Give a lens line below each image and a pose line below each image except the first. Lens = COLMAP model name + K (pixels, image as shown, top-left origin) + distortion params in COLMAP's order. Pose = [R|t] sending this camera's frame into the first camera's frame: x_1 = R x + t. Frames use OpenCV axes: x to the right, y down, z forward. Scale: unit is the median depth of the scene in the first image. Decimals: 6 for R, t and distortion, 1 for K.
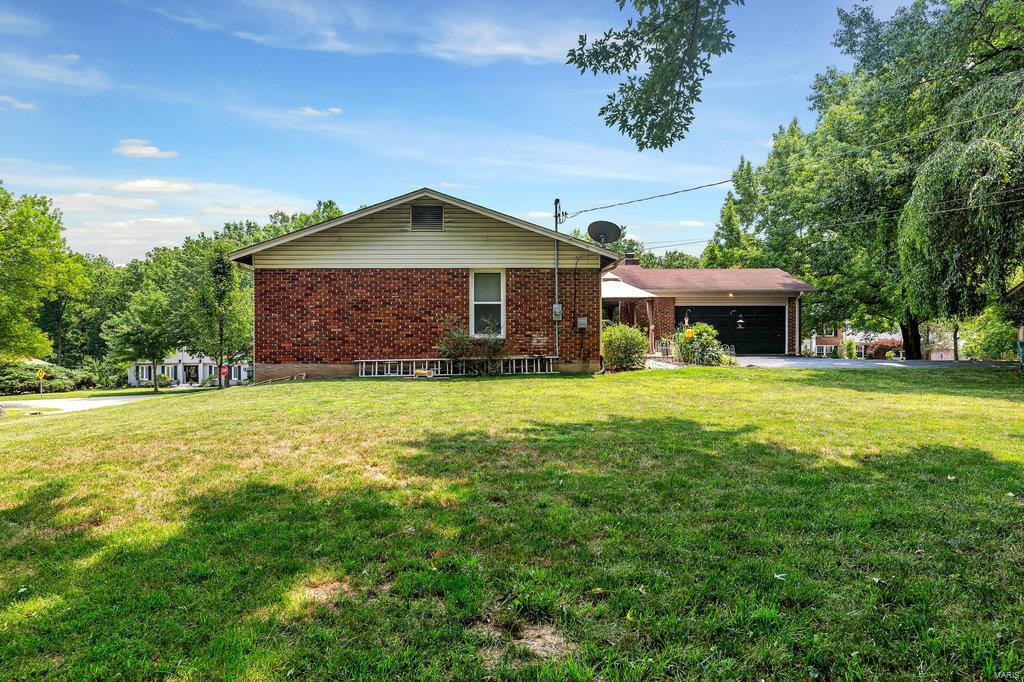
lens RADIAL K [[659.2, 0, 513.7], [0, 659.2, 341.4], [0, 0, 1]] dist [0.004785, 0.001414]
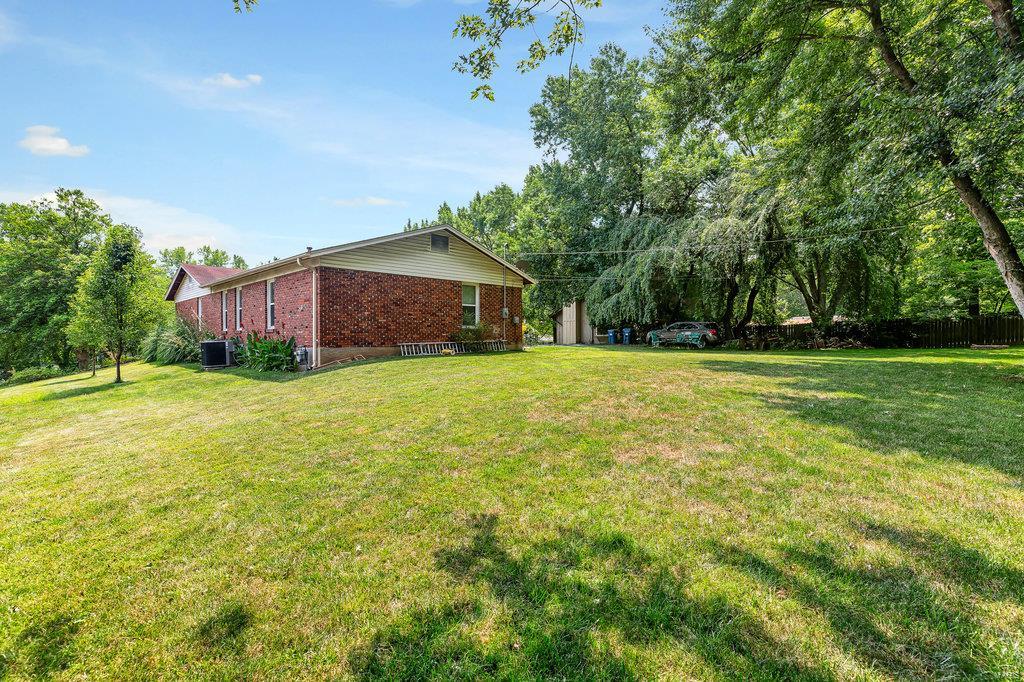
lens RADIAL K [[462.0, 0, 514.3], [0, 462.0, 339.1], [0, 0, 1]] dist [0.007052, -0.001388]
pose [[0.710703, -0.003925, 0.703481, -0.719716], [0.006865, 0.999976, -0.001356, 0.021881], [-0.703459, 0.005793, 0.710712, 0.175943]]
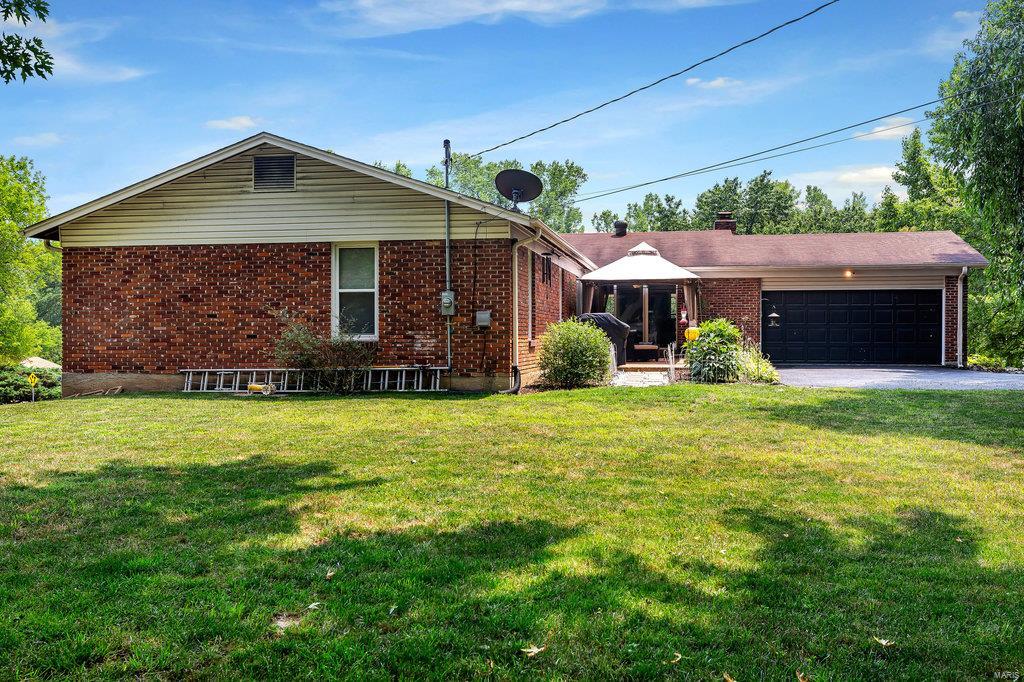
lens RADIAL K [[935.8, 0, 510.9], [0, 935.8, 340.1], [0, 0, 1]] dist [0.008089, 0.000000]
pose [[0.977541, 0.004312, -0.210700, 0.338318], [-0.004335, 0.999991, 0.000354, -0.006224], [0.210700, 0.000567, 0.977551, 0.052275]]
